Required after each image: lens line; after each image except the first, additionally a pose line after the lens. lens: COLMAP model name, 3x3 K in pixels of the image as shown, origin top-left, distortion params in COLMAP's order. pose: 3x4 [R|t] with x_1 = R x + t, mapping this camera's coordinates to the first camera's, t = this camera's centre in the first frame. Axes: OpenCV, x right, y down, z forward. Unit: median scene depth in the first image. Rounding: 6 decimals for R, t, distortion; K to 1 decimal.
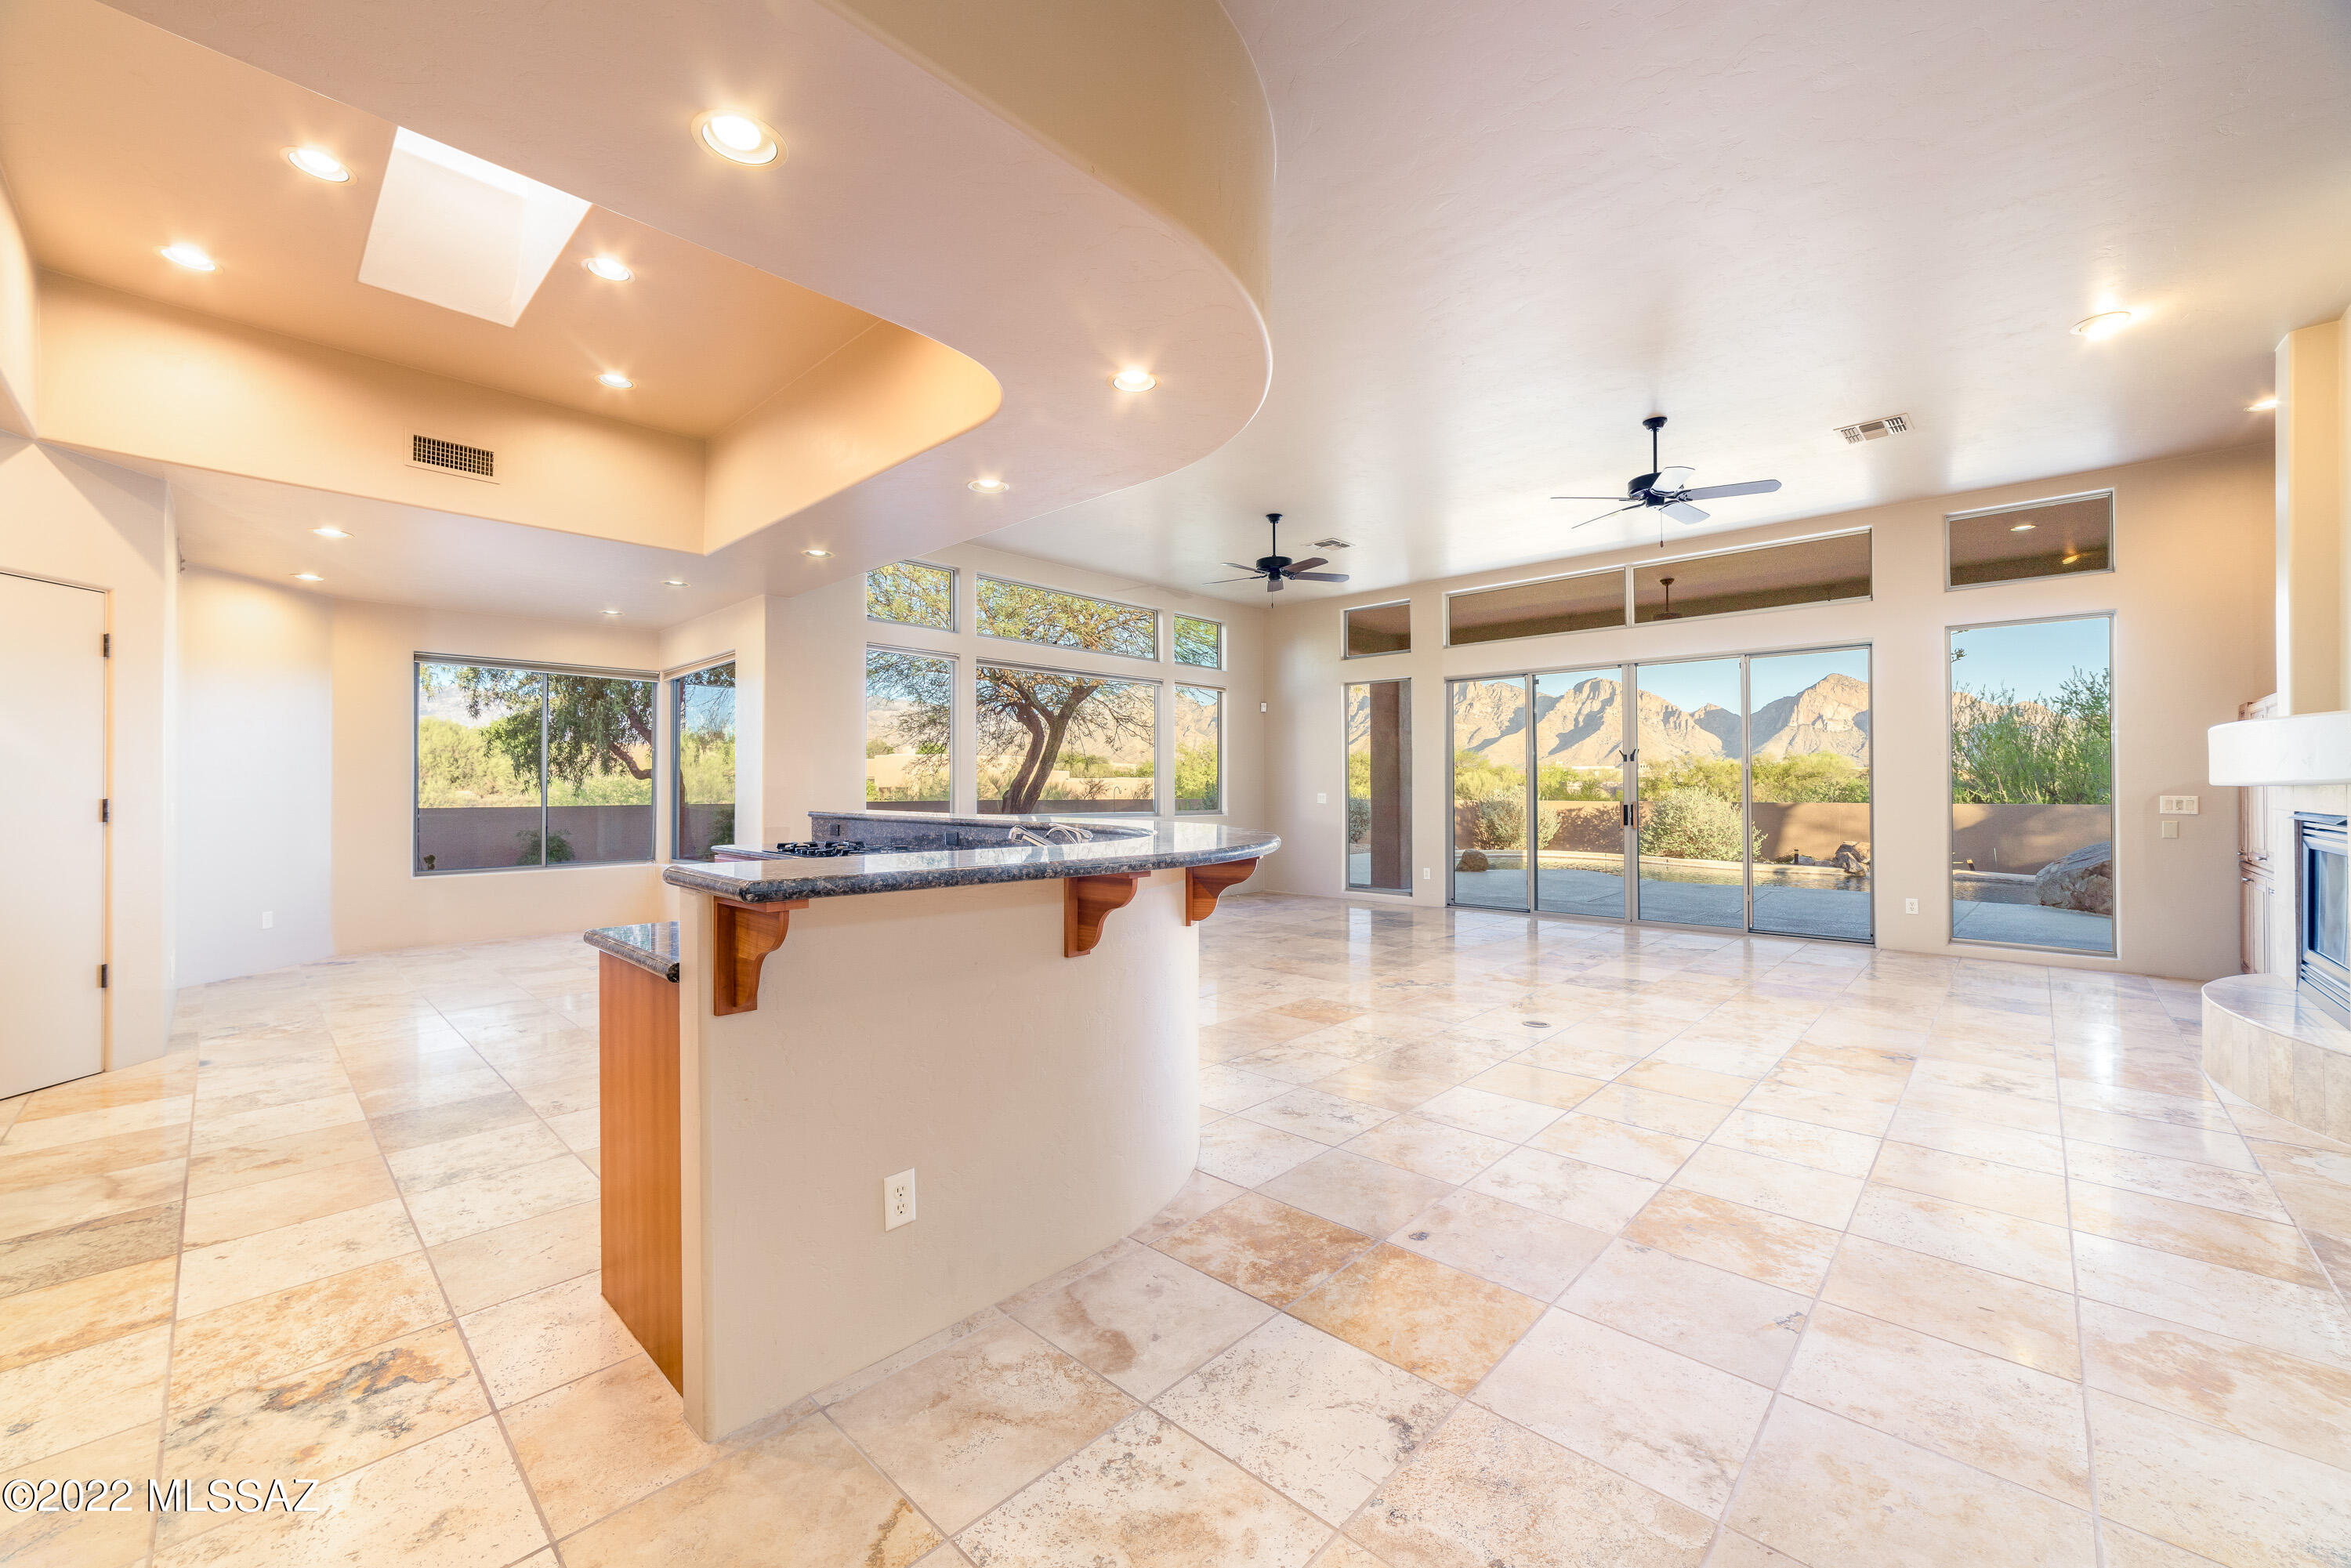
lens RADIAL K [[913.7, 0, 1169.6], [0, 913.7, 781.2], [0, 0, 1]] dist [-0.020363, 0.007491]
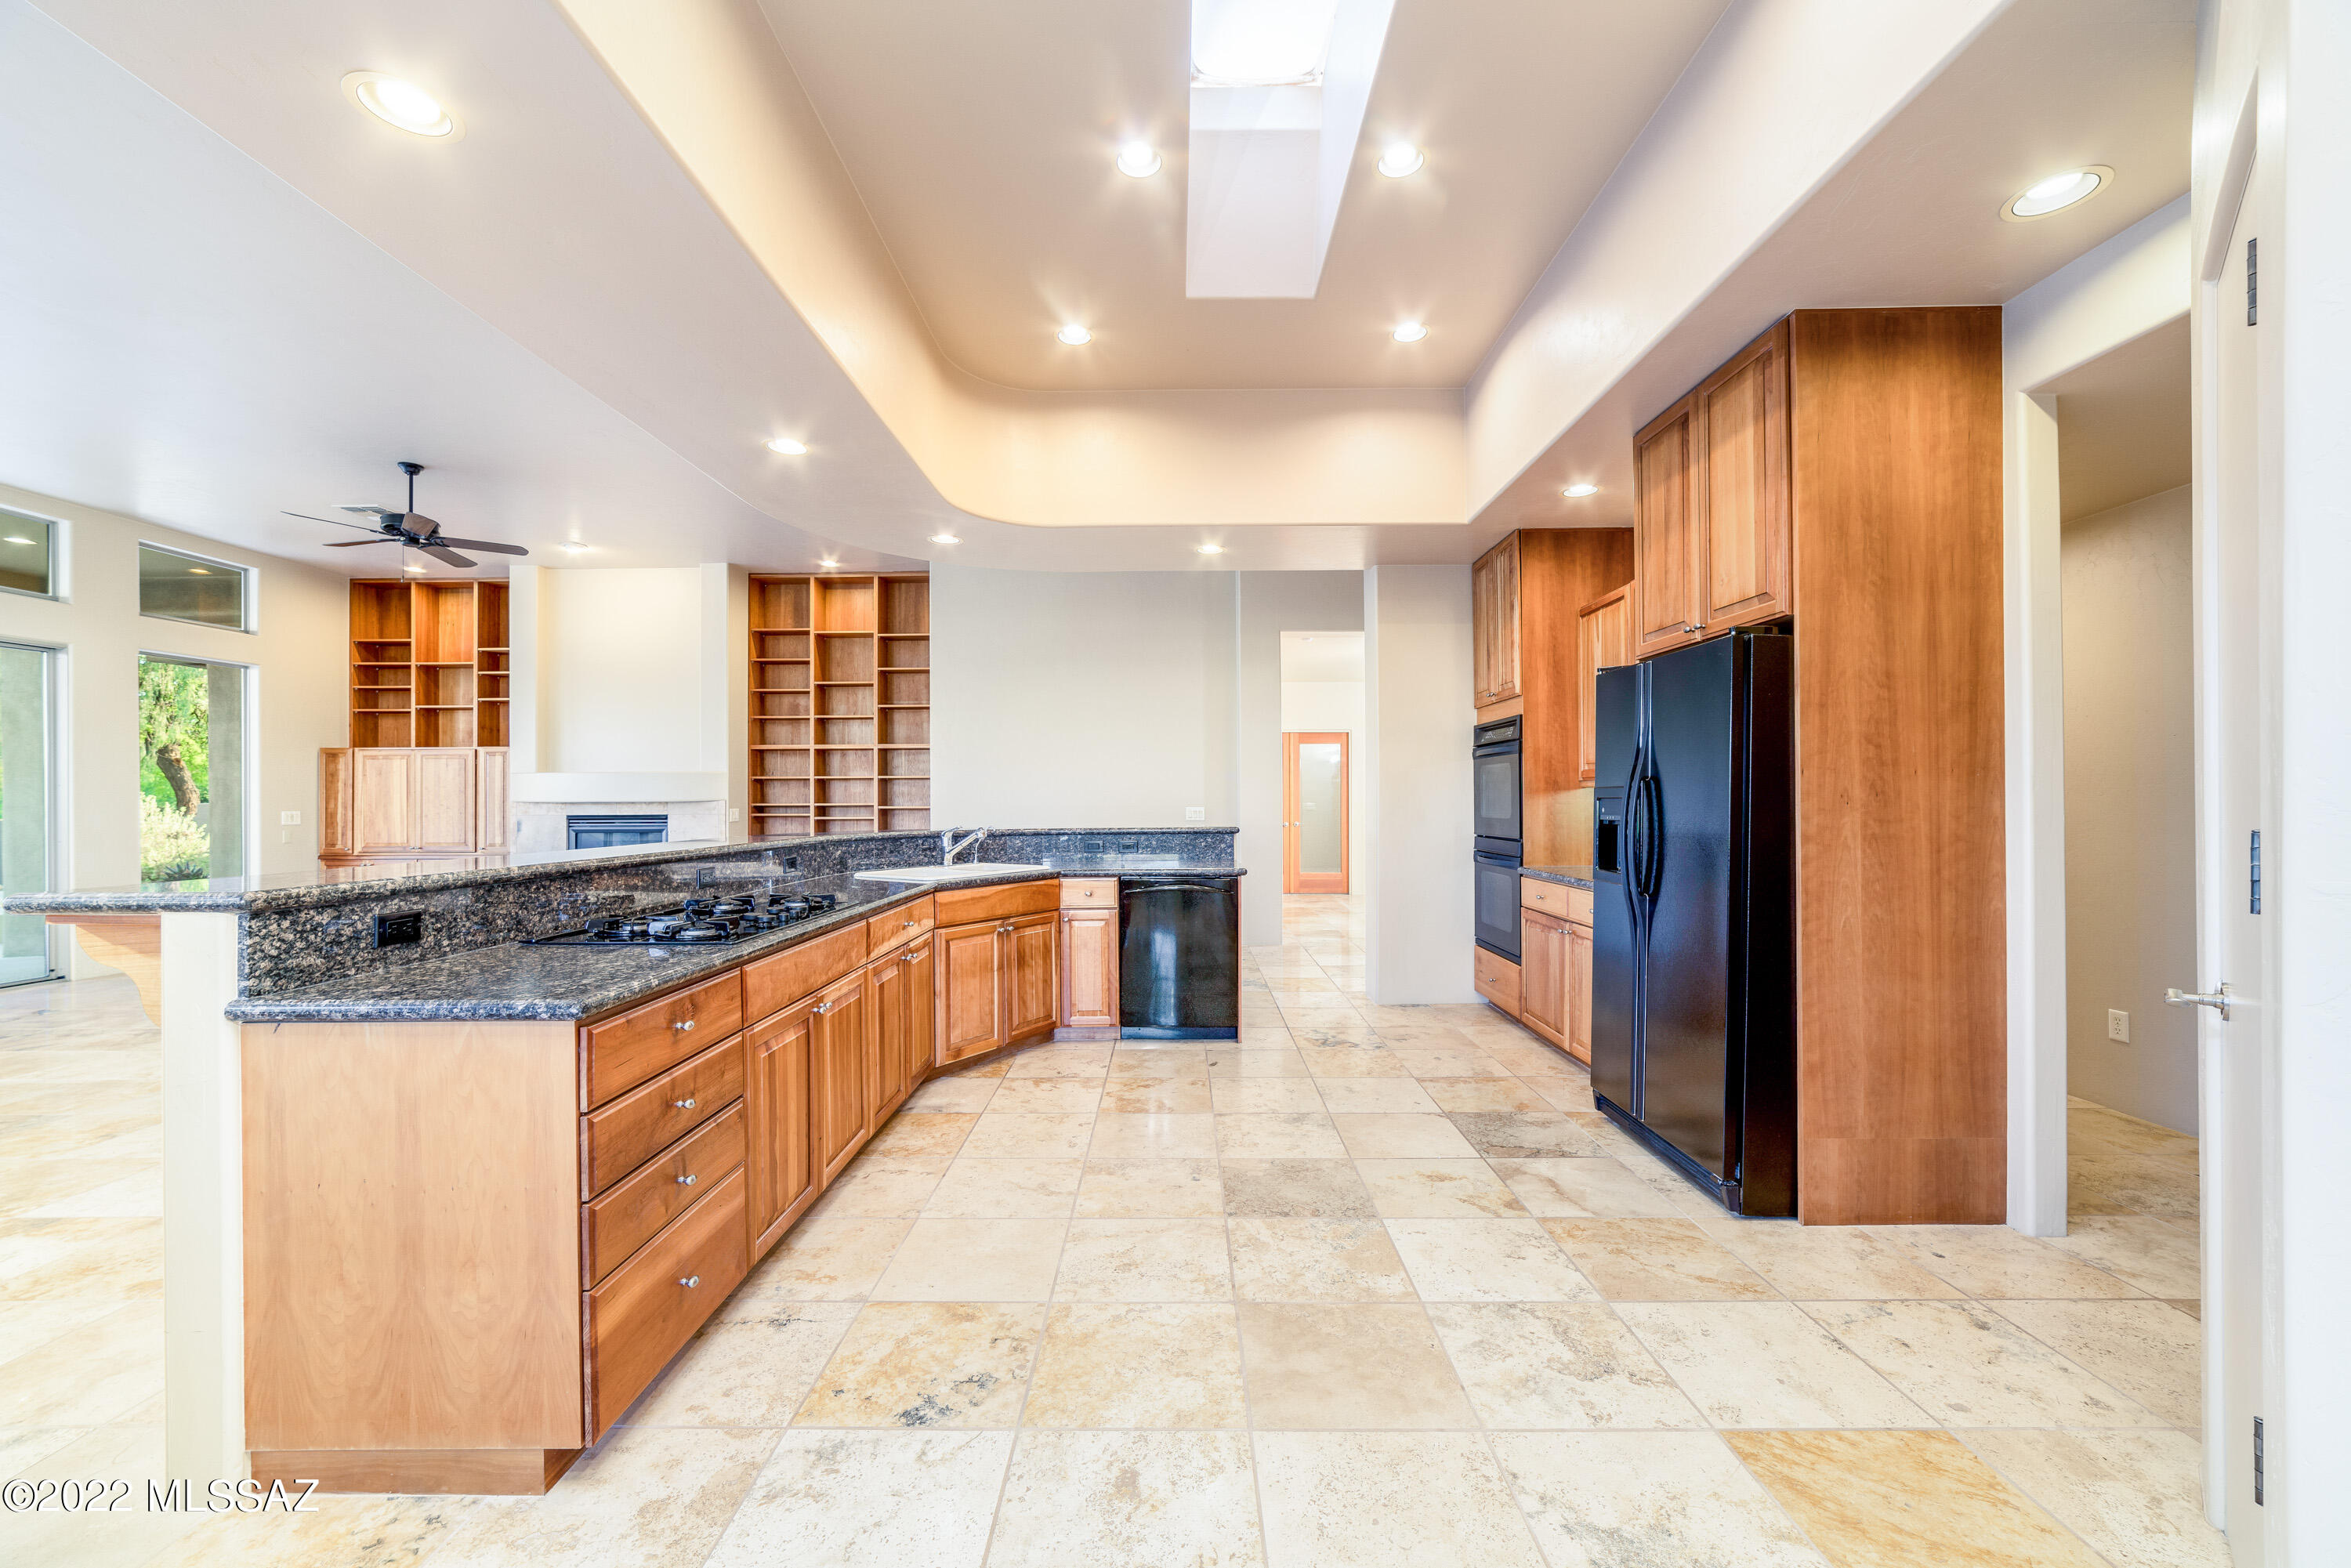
lens RADIAL K [[913.7, 0, 1165.2], [0, 913.7, 792.8], [0, 0, 1]] dist [-0.020363, 0.007491]
pose [[-0.678865, 0.008854, 0.734210, -0.647230], [0.003020, 0.999953, -0.009267, 0.004583], [-0.734257, -0.004074, -0.678859, 0.805962]]
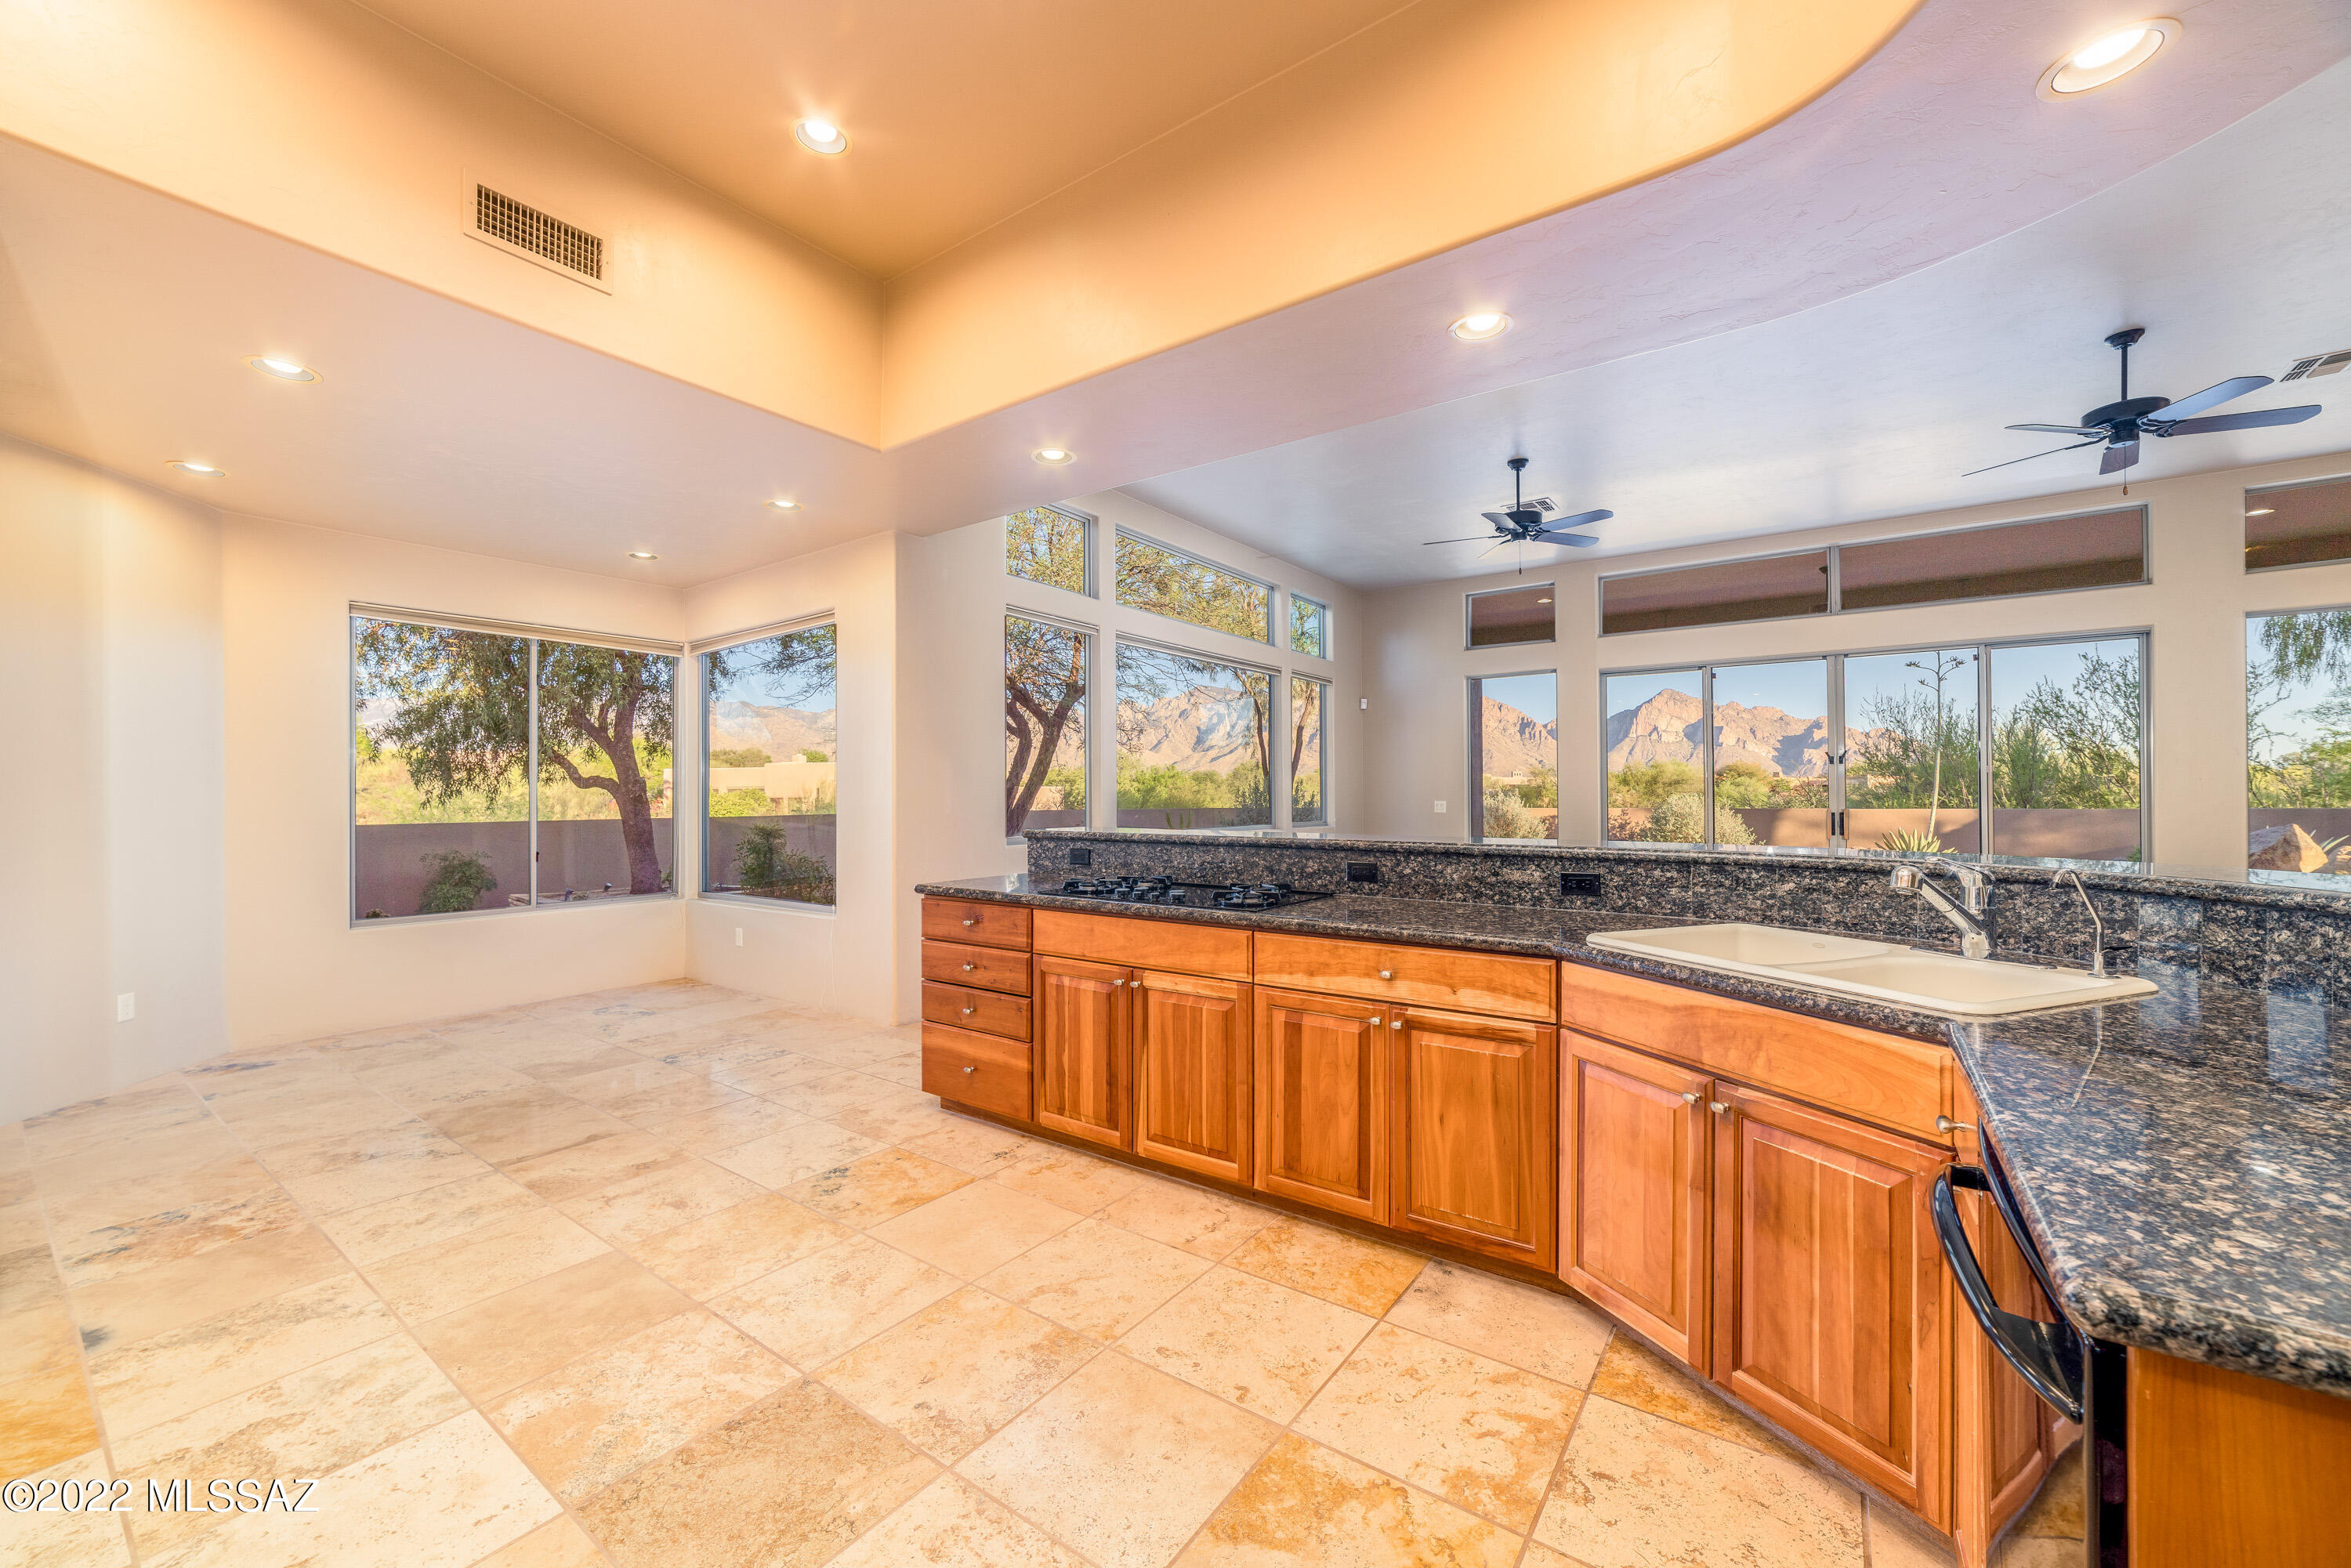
lens RADIAL K [[913.7, 0, 1171.4], [0, 913.7, 797.4], [0, 0, 1]] dist [-0.020363, 0.007491]
pose [[0.991417, -0.004417, 0.130662, -0.306497], [0.003355, 0.999960, 0.008345, 0.001895], [-0.130693, -0.007835, 0.991392, 0.239081]]
